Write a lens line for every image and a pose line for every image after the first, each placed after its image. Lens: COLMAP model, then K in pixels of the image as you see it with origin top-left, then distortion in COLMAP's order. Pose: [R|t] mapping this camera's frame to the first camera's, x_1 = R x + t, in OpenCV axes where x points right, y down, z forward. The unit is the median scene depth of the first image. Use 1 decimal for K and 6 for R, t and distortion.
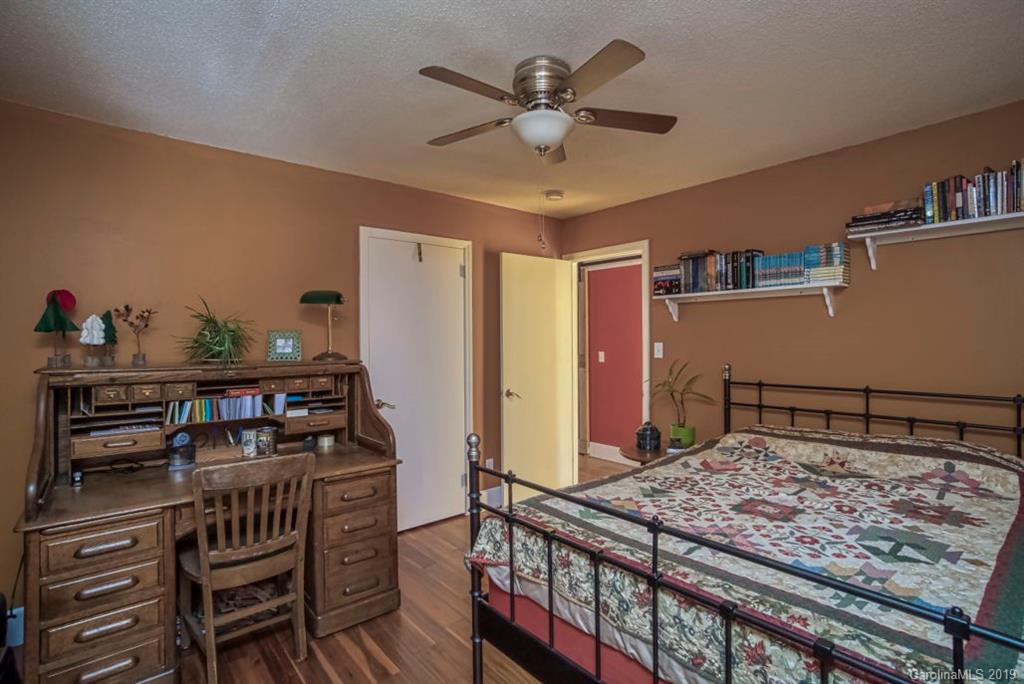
lens RADIAL K [[484.9, 0, 509.9], [0, 484.9, 339.0], [0, 0, 1]] dist [-0.058081, 0.028144]
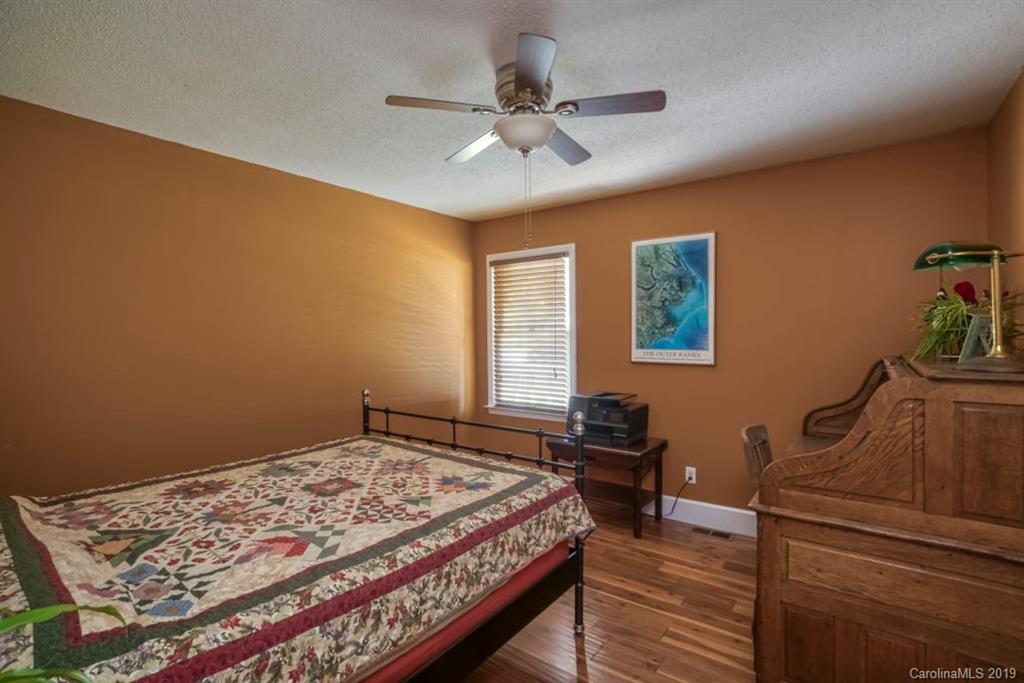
lens RADIAL K [[484.9, 0, 509.9], [0, 484.9, 338.5], [0, 0, 1]] dist [-0.058081, 0.028144]
pose [[-0.973777, 0.018356, -0.226765, 0.338793], [0.016383, 0.999810, 0.010582, -0.006438], [0.226916, 0.006590, -0.973892, 1.992072]]
